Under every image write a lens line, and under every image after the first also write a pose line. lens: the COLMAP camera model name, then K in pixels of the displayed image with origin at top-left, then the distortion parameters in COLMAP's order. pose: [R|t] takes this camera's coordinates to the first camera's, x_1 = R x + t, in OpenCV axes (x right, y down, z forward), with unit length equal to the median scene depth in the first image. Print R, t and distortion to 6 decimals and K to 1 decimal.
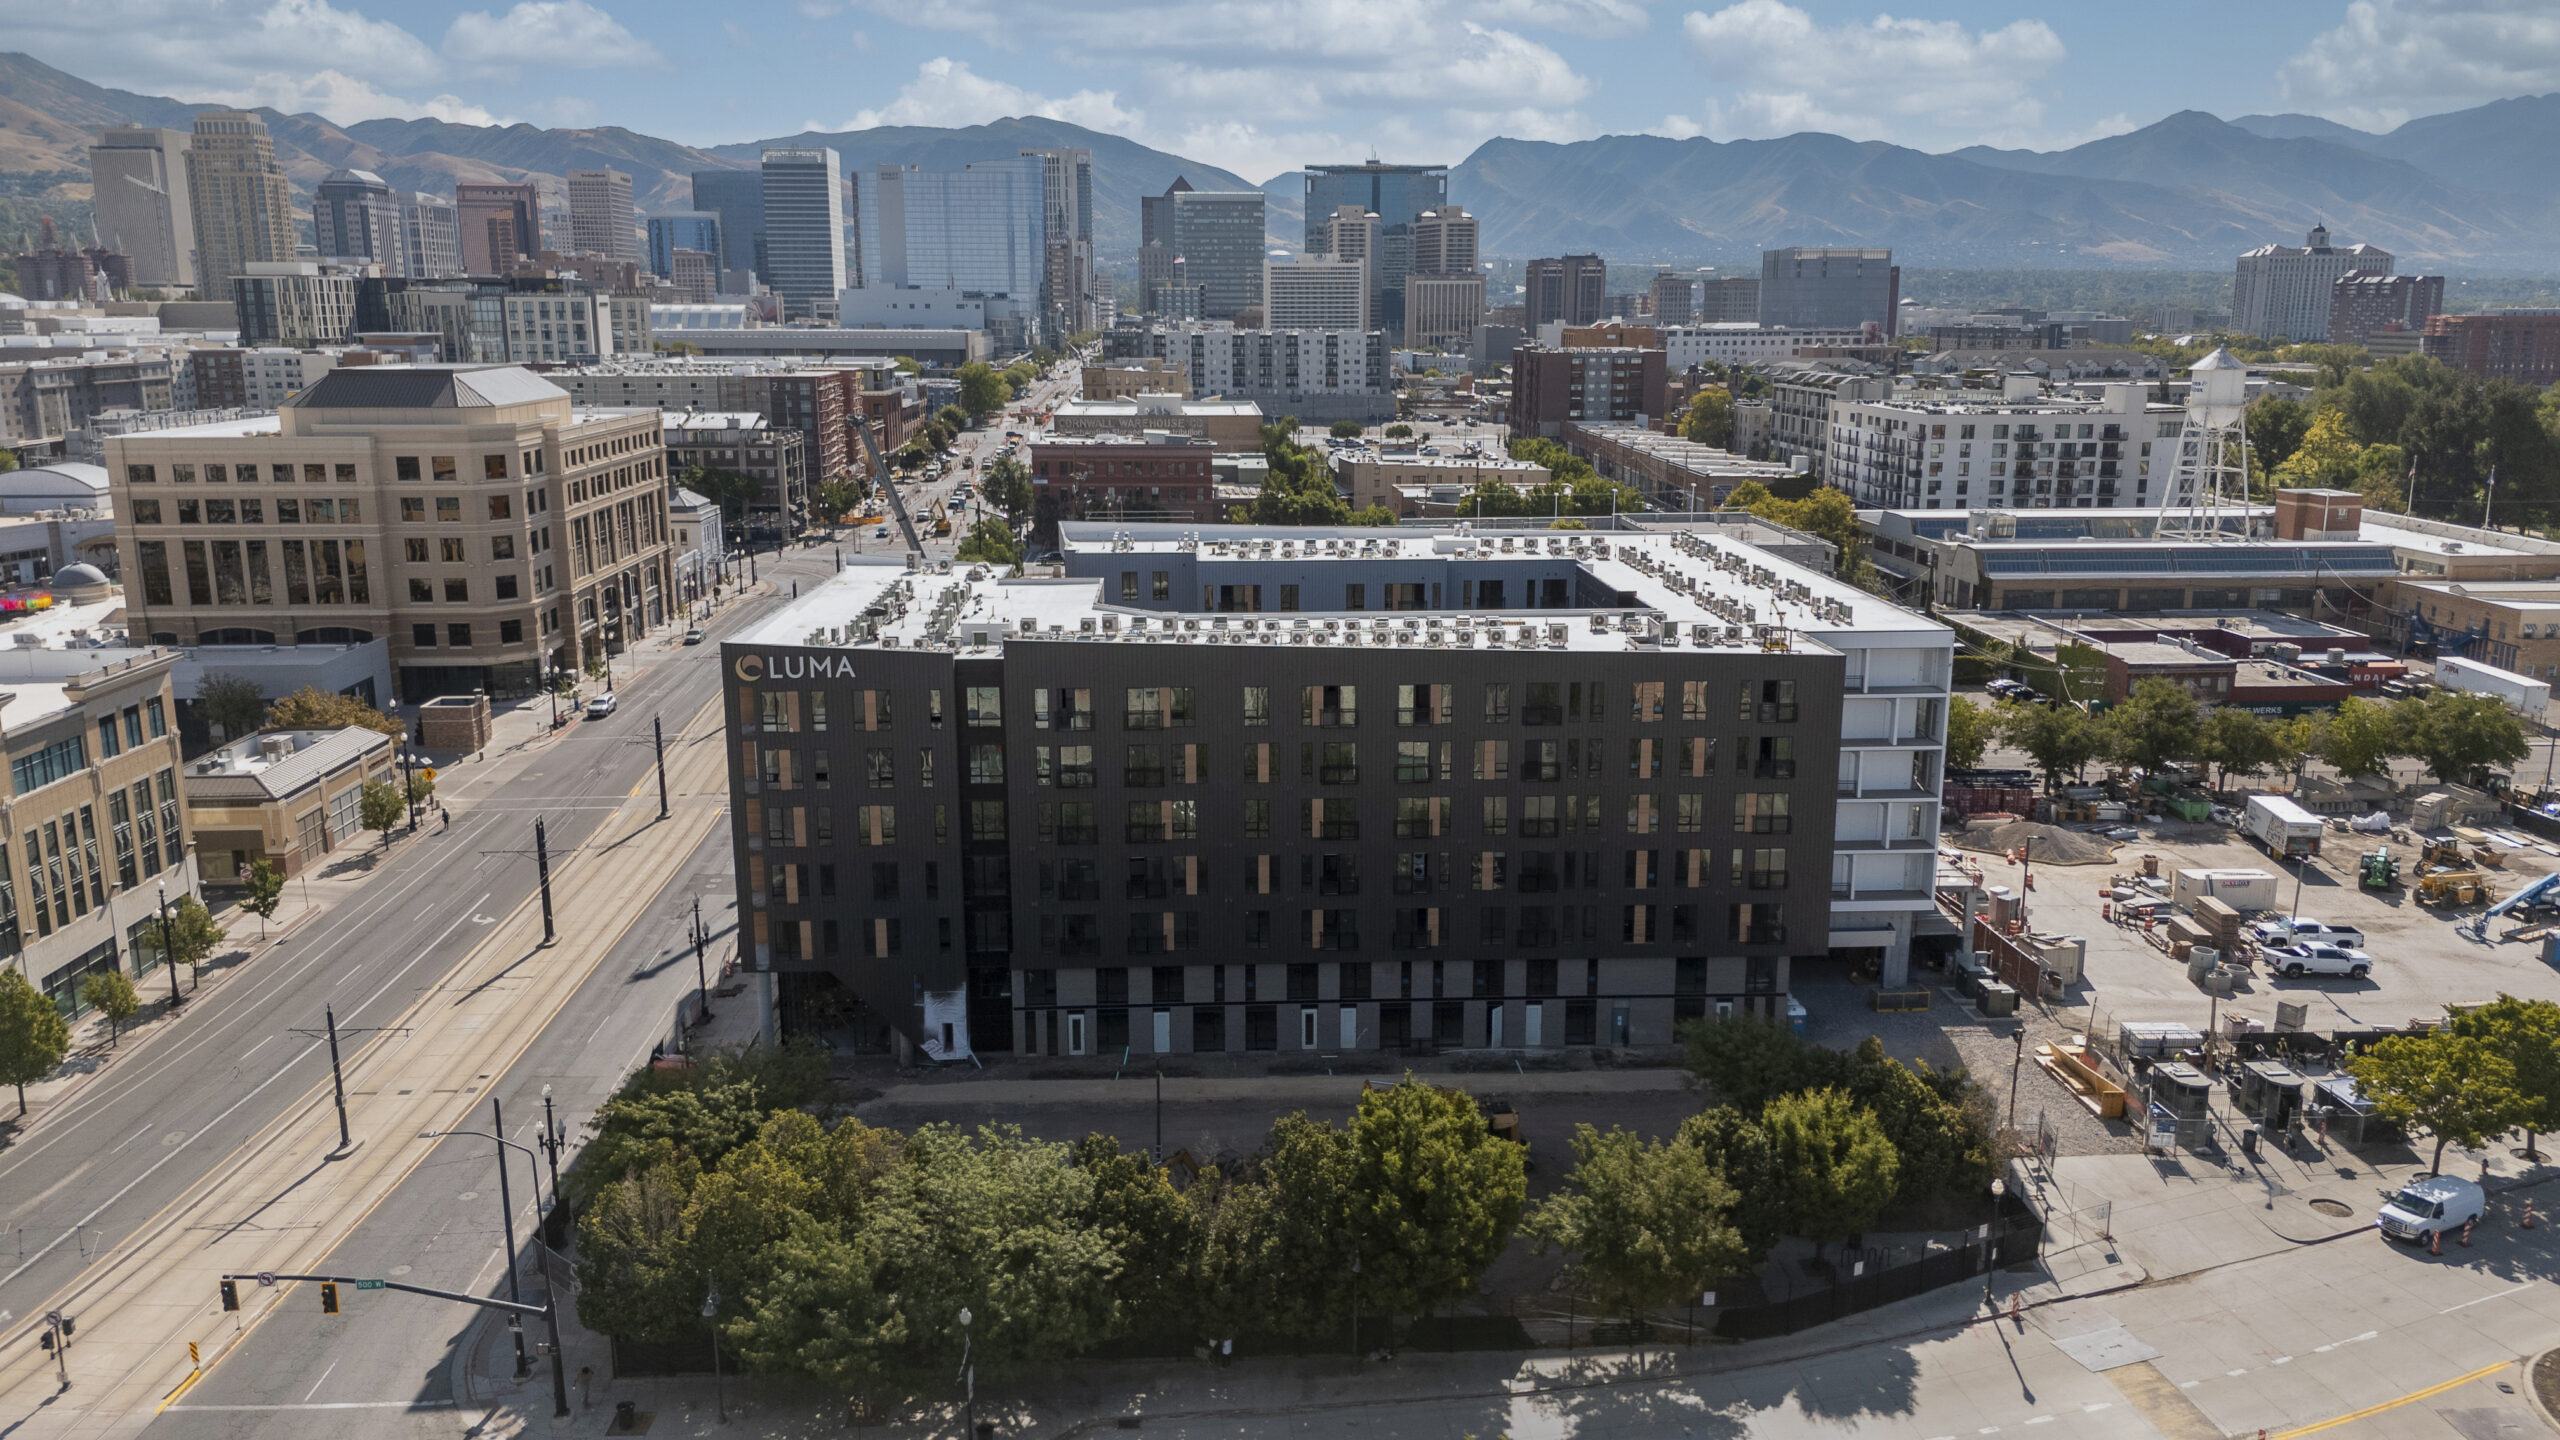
lens RADIAL K [[1879.5, 0, 1286.3], [0, 1879.5, 733.0], [0, 0, 1]] dist [0.072467, -0.076448]
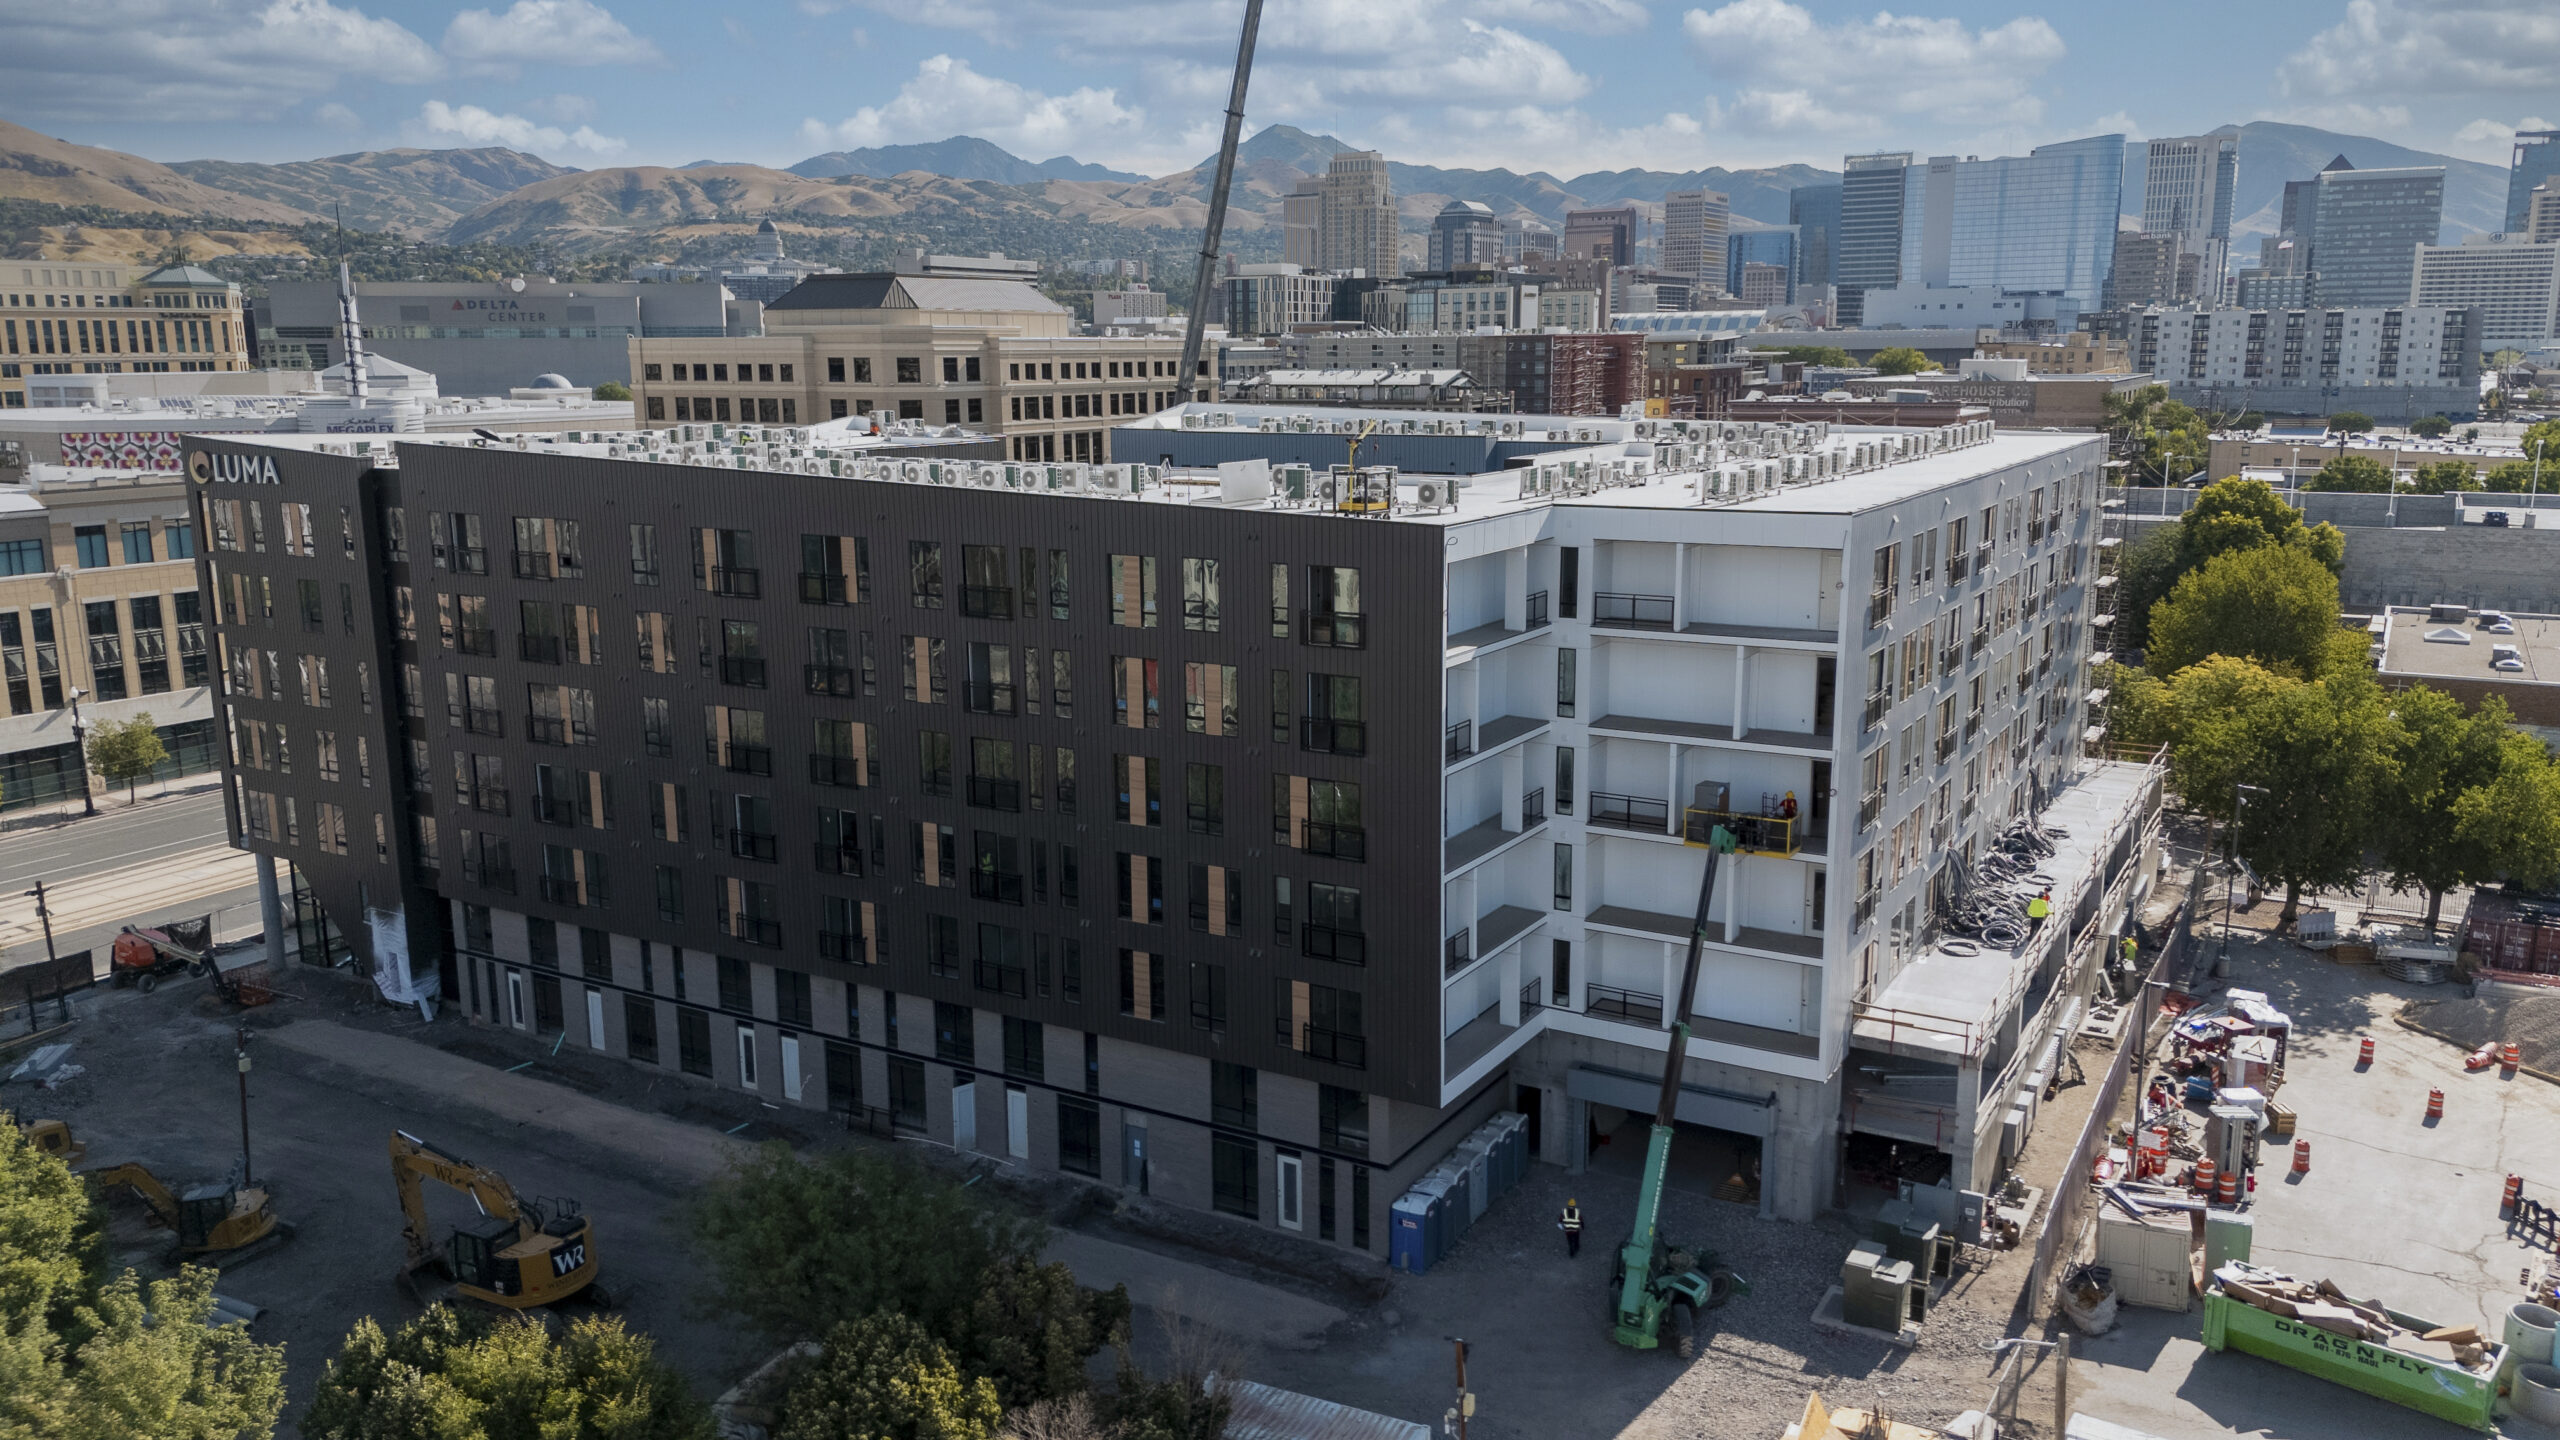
lens RADIAL K [[1879.5, 0, 1292.7], [0, 1879.5, 731.3], [0, 0, 1]] dist [0.072467, -0.076448]
pose [[0.834679, 0.104871, -0.540660, 0.518662], [-0.114244, 0.993319, 0.016301, 0.010097], [0.538758, 0.048161, 0.841083, 0.533269]]
